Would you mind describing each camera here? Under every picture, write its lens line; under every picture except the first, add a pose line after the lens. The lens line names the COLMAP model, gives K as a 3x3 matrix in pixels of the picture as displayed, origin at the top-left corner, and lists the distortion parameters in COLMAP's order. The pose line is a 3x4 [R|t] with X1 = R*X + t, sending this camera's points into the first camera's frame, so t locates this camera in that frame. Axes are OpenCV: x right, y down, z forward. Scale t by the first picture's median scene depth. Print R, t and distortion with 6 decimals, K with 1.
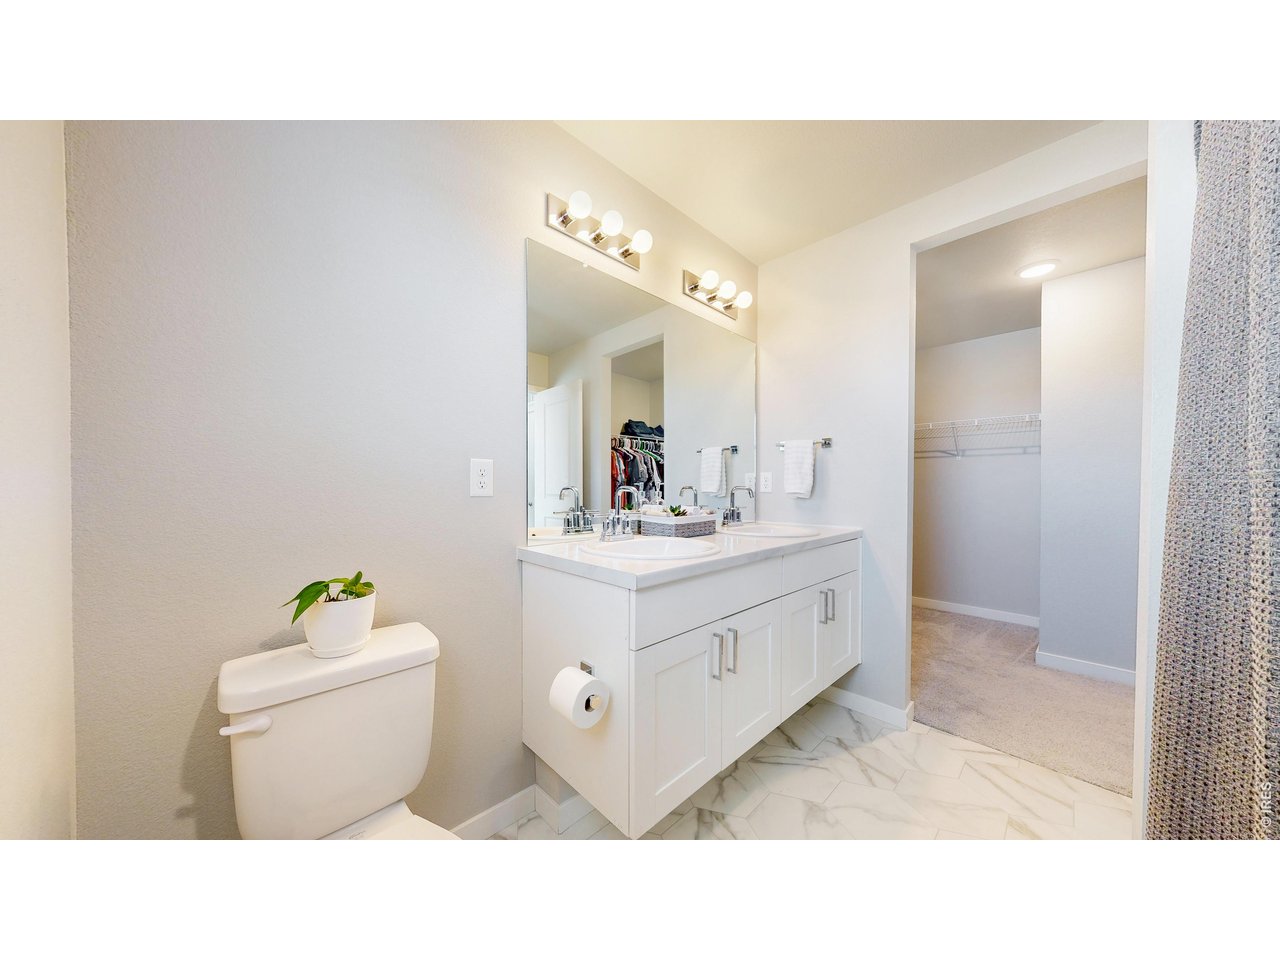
lens RADIAL K [[411.0, 0, 640.0], [0, 411.0, 480.0], [0, 0, 1]] dist [0.000688, 0.000134]
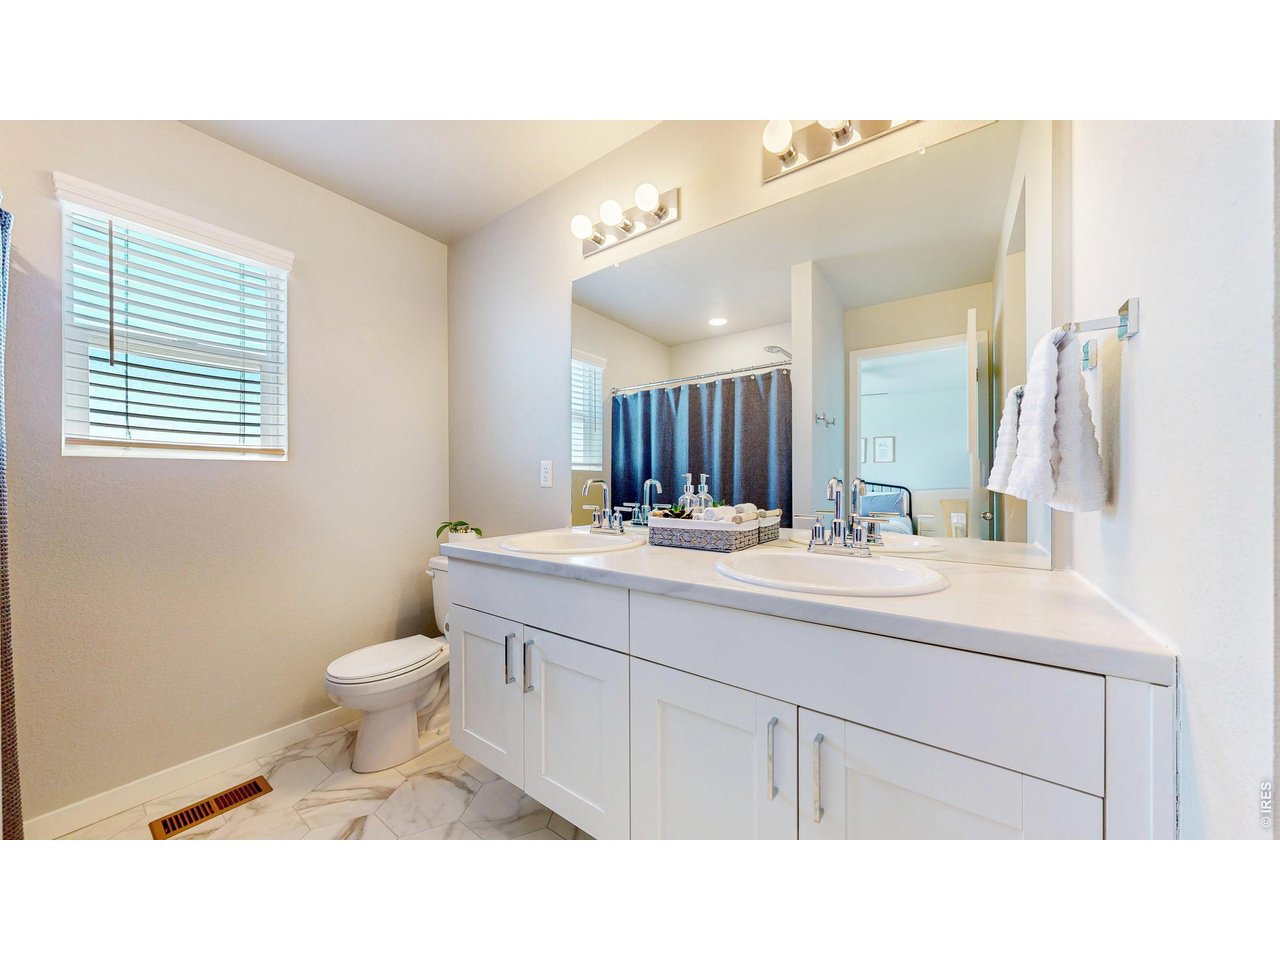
lens RADIAL K [[429.9, 0, 640.0], [0, 429.9, 480.0], [0, 0, 1]] dist [0.000032, 0.000003]
pose [[0.199517, -0.005515, -0.979879, 1.121414], [0.014922, 0.999885, -0.002590, 0.023903], [0.979781, -0.014105, 0.199576, 1.010198]]
